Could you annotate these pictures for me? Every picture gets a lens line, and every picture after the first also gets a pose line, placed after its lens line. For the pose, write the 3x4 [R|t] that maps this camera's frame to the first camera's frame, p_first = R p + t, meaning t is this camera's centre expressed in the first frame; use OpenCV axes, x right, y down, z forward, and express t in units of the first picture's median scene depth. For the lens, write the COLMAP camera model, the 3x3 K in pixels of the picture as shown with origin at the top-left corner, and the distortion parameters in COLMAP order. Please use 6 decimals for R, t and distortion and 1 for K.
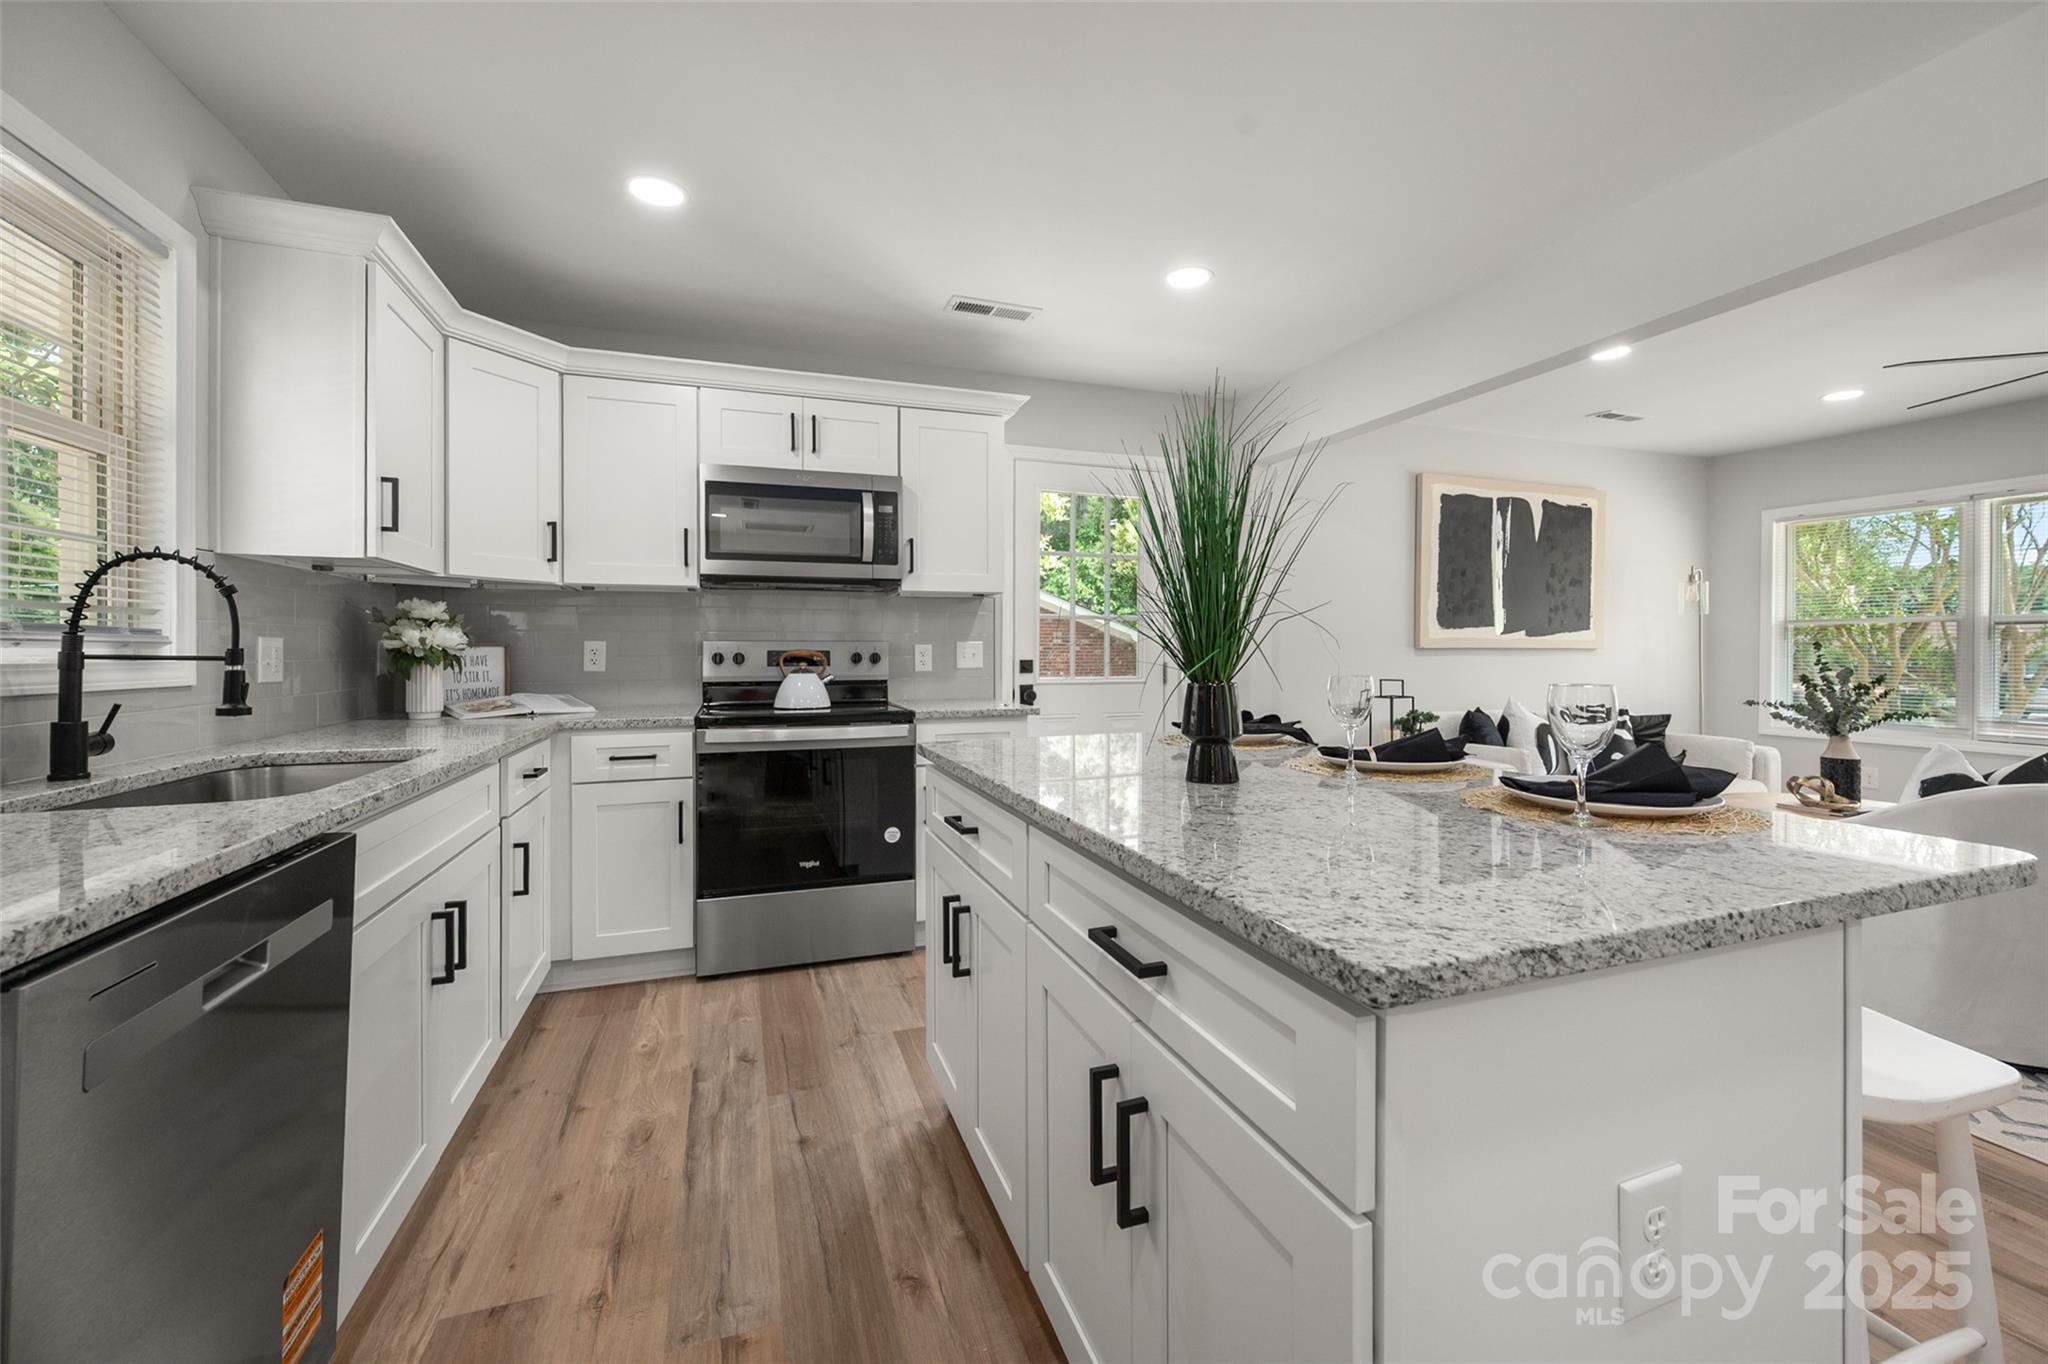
lens RADIAL K [[826.4, 0, 1038.6], [0, 826.4, 646.9], [0, 0, 1]] dist [0.001915, -0.000482]
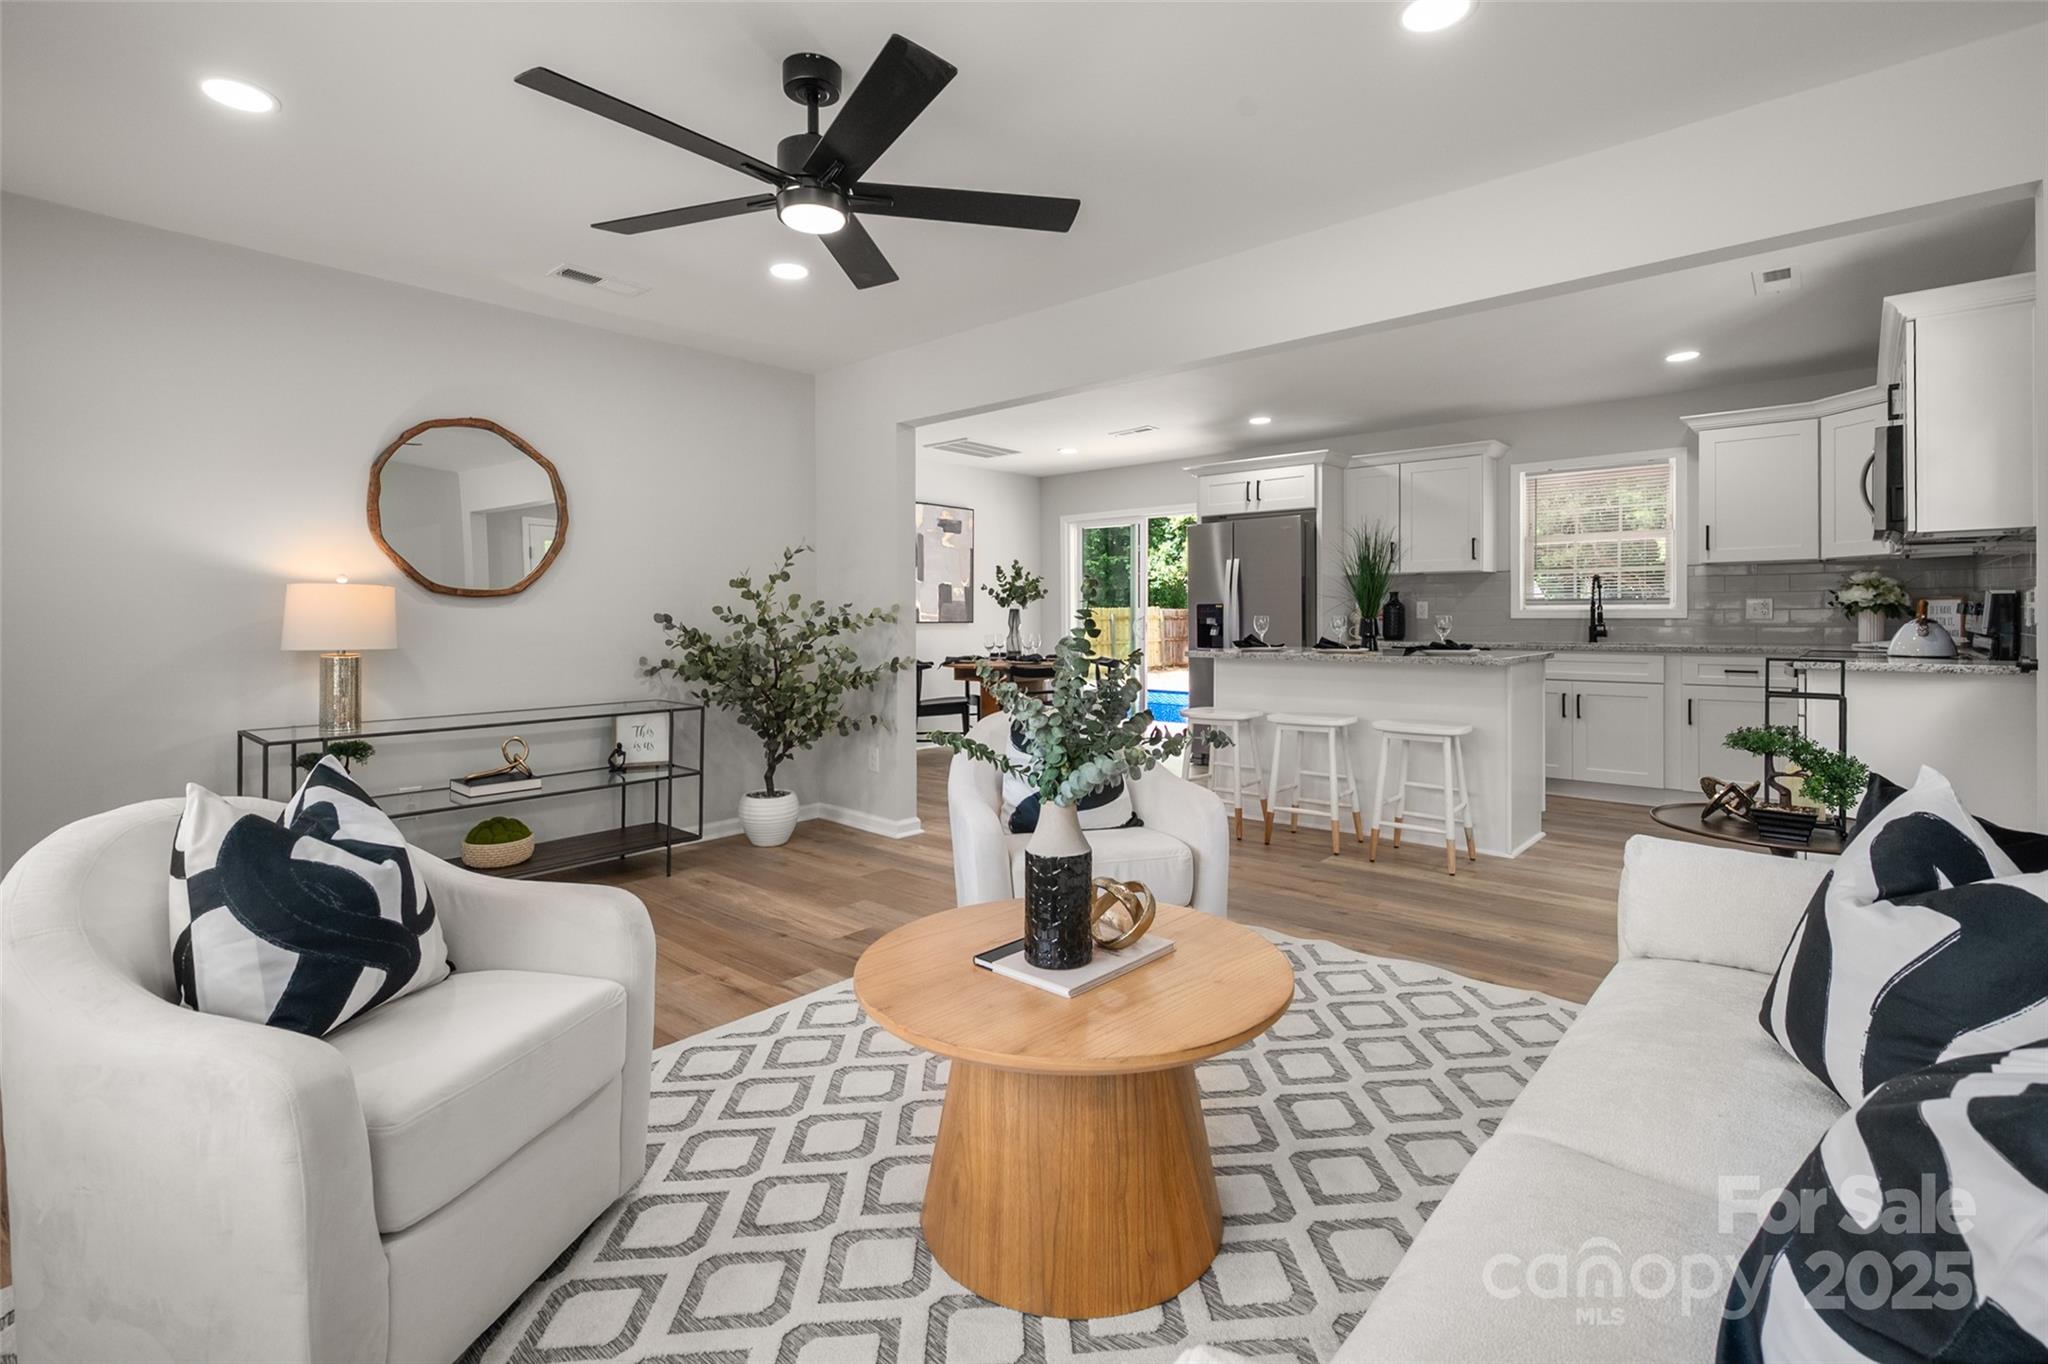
lens RADIAL K [[972.9, 0, 1037.6], [0, 972.9, 616.9], [0, 0, 1]] dist [0.016298, -0.000547]
pose [[-0.881449, 0.001656, -0.472277, 1.583608], [0.006005, 0.999952, -0.007703, 0.036782], [0.472241, -0.009626, -0.881417, 1.930678]]
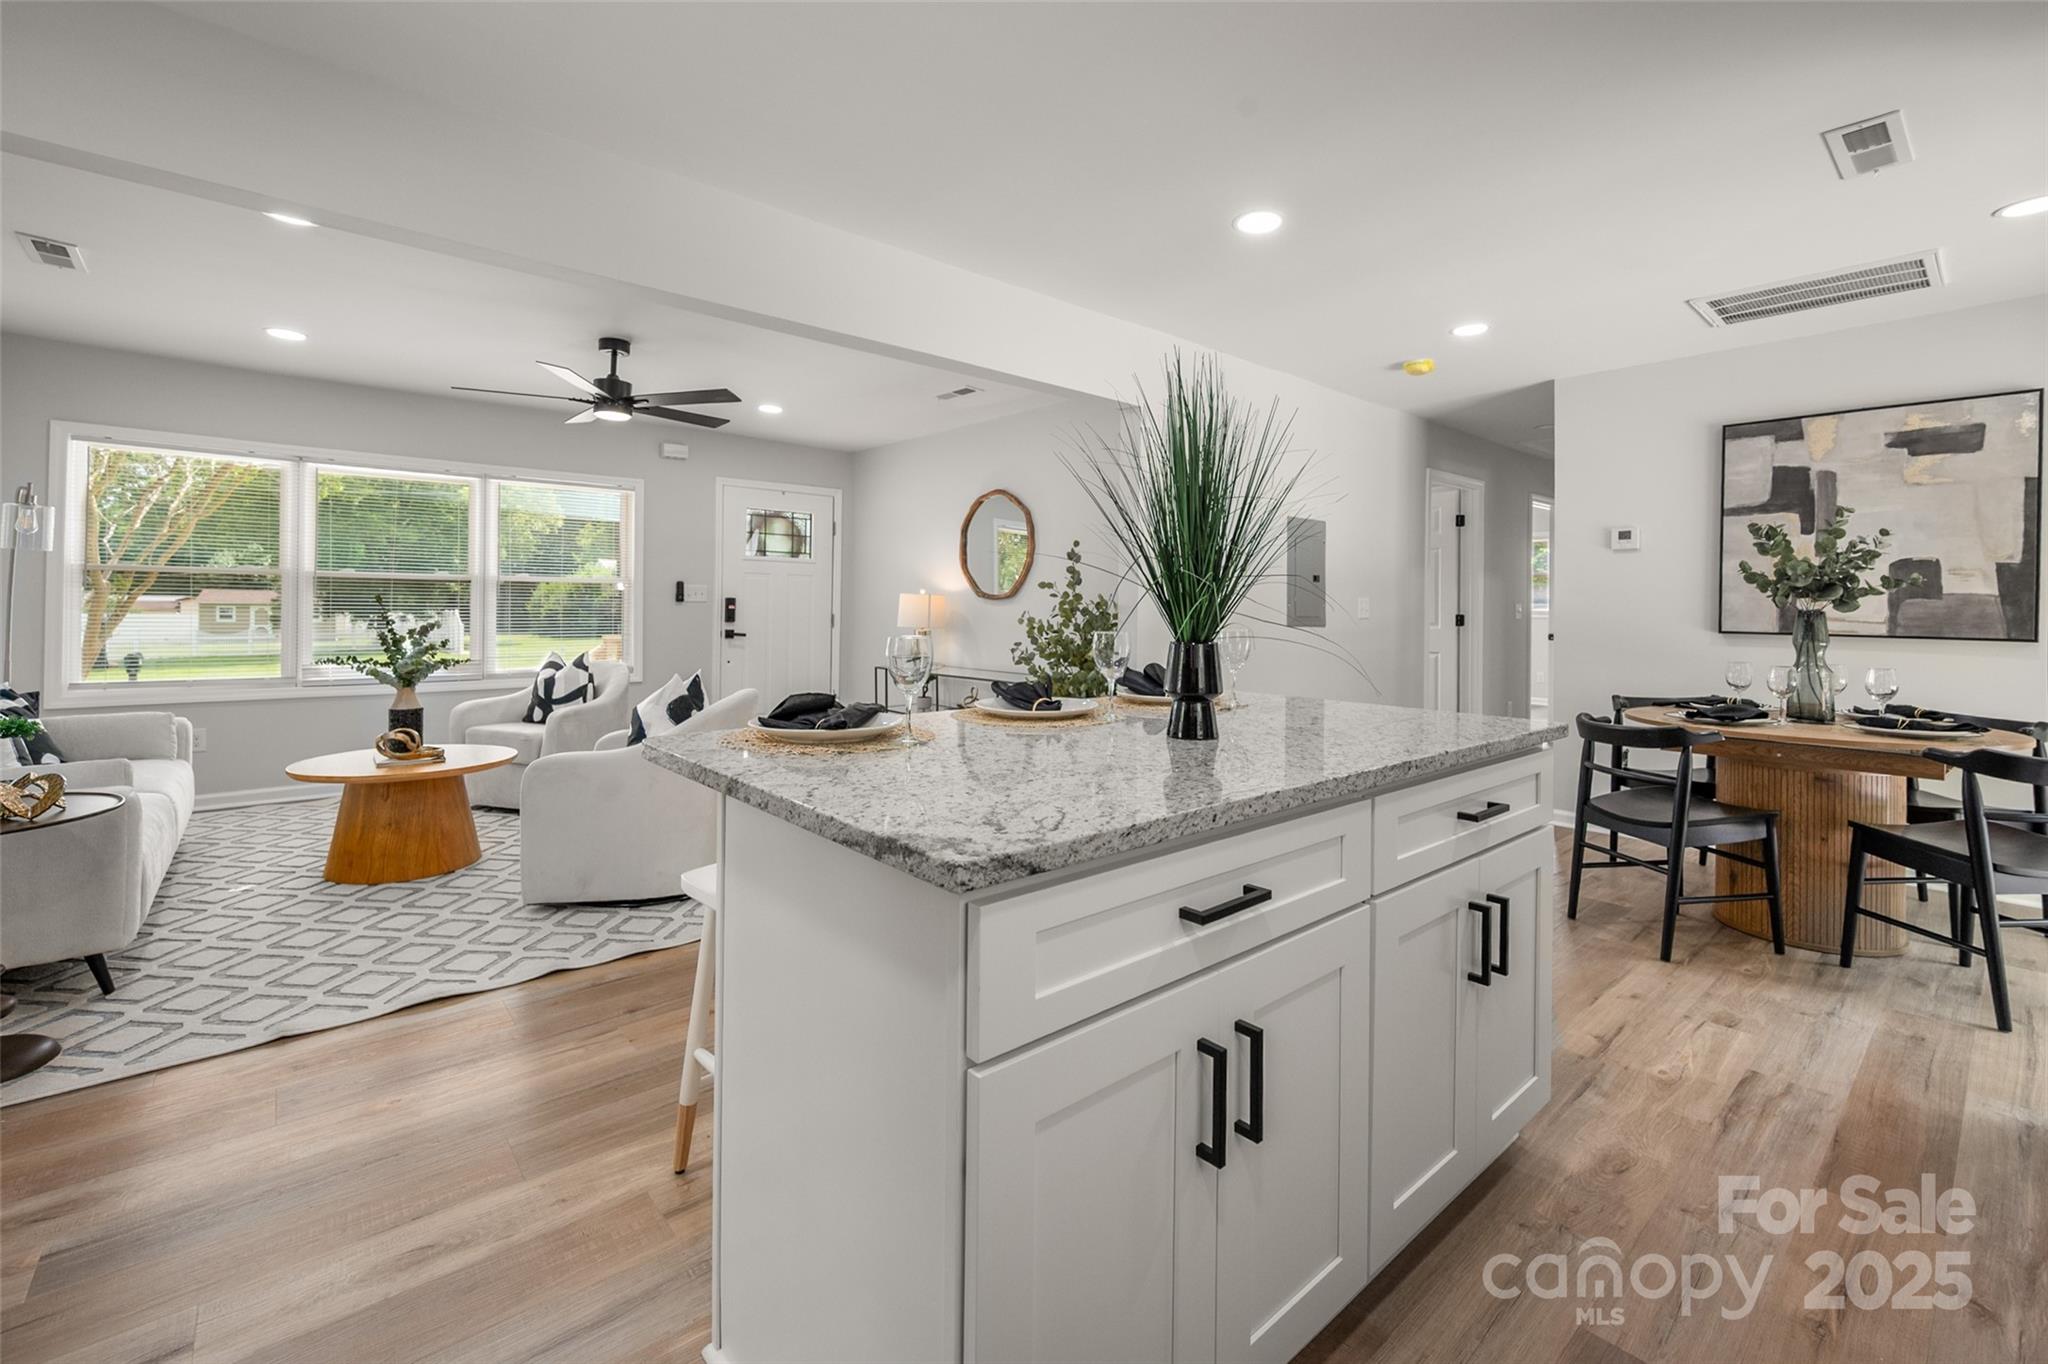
lens RADIAL K [[877.3, 0, 1026.3], [0, 877.3, 610.7], [0, 0, 1]] dist [0.002326, 0.000130]
pose [[-0.354639, -0.010336, 0.934946, -0.407406], [-0.017244, 0.999841, 0.004513, 0.005116], [-0.934844, -0.014521, -0.354761, 0.876545]]
